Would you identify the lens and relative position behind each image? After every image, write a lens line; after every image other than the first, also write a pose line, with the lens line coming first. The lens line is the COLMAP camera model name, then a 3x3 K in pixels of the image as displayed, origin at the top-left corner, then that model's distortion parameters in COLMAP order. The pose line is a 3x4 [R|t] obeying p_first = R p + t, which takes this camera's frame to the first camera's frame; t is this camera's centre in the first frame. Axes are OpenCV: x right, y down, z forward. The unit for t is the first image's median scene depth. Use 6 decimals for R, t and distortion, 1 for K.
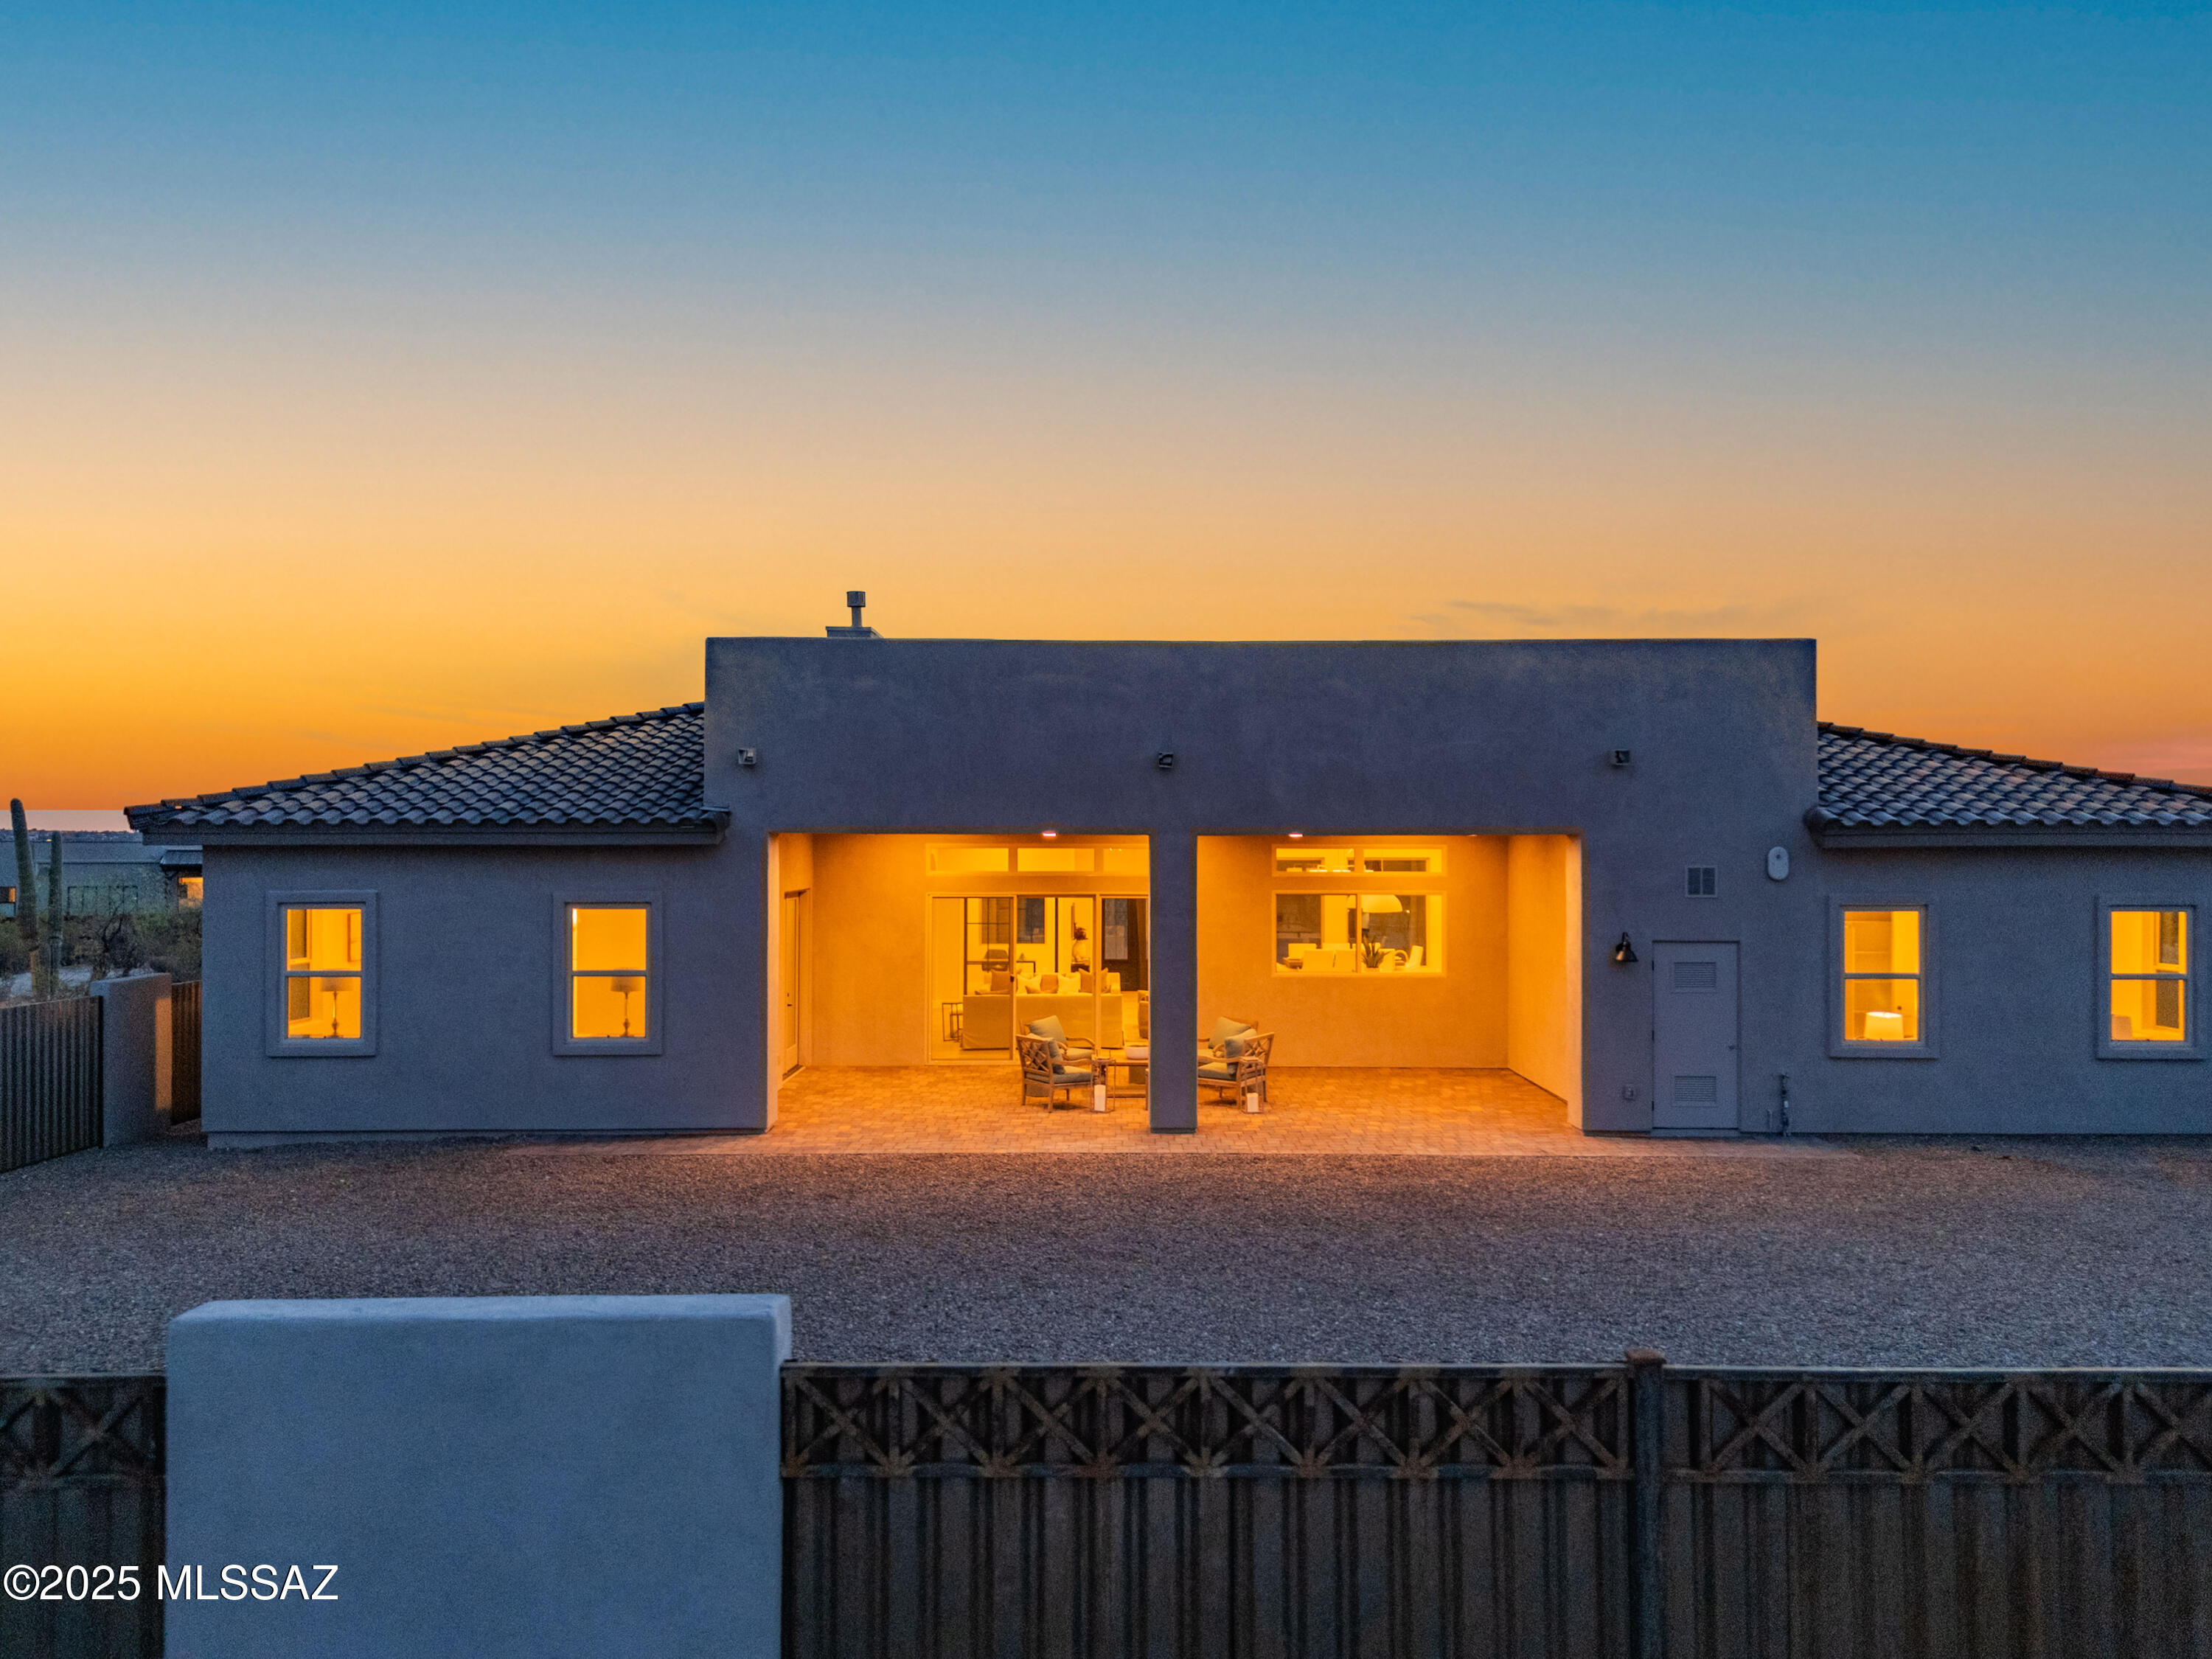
lens RADIAL K [[1716.8, 0, 1106.0], [0, 1716.8, 829.5], [0, 0, 1]] dist [0.005848, -0.001021]
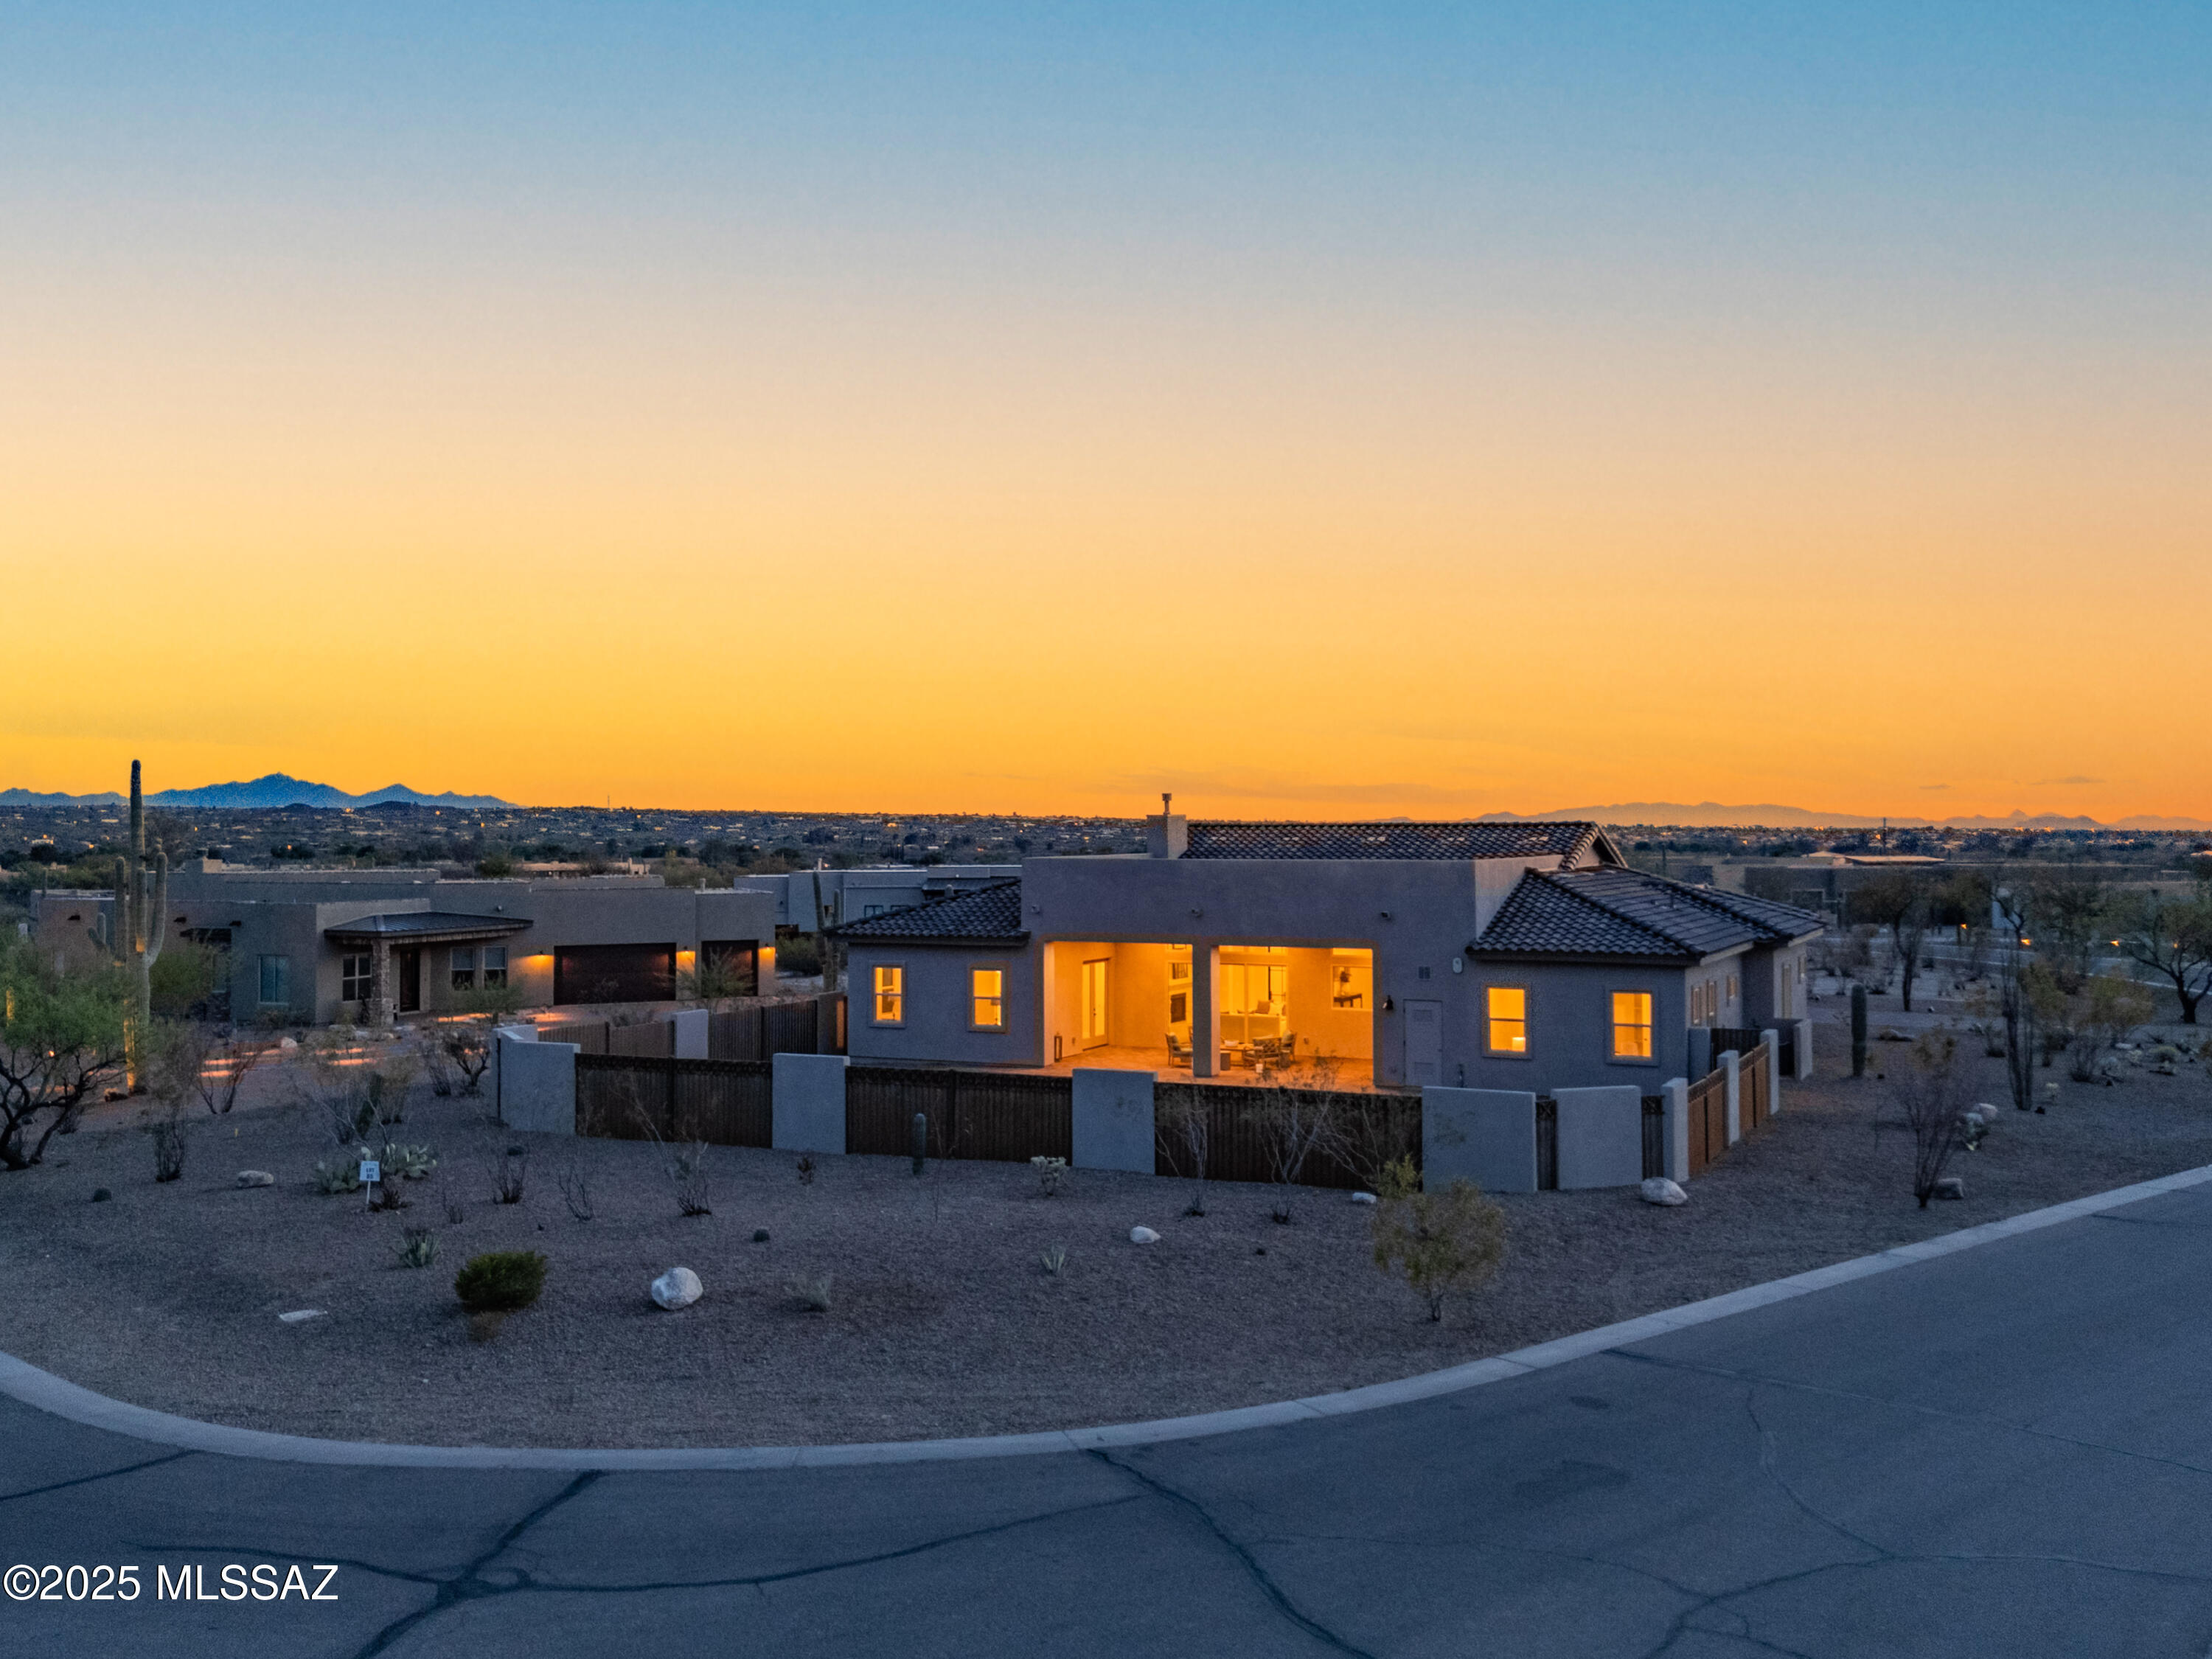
lens RADIAL K [[1716.8, 0, 1106.0], [0, 1716.8, 829.5], [0, 0, 1]] dist [0.005848, -0.001021]
pose [[0.907221, -0.006866, -0.420598, 0.884372], [-0.002791, 0.999747, -0.022341, -0.099974], [0.420645, 0.021442, 0.906972, -1.125069]]
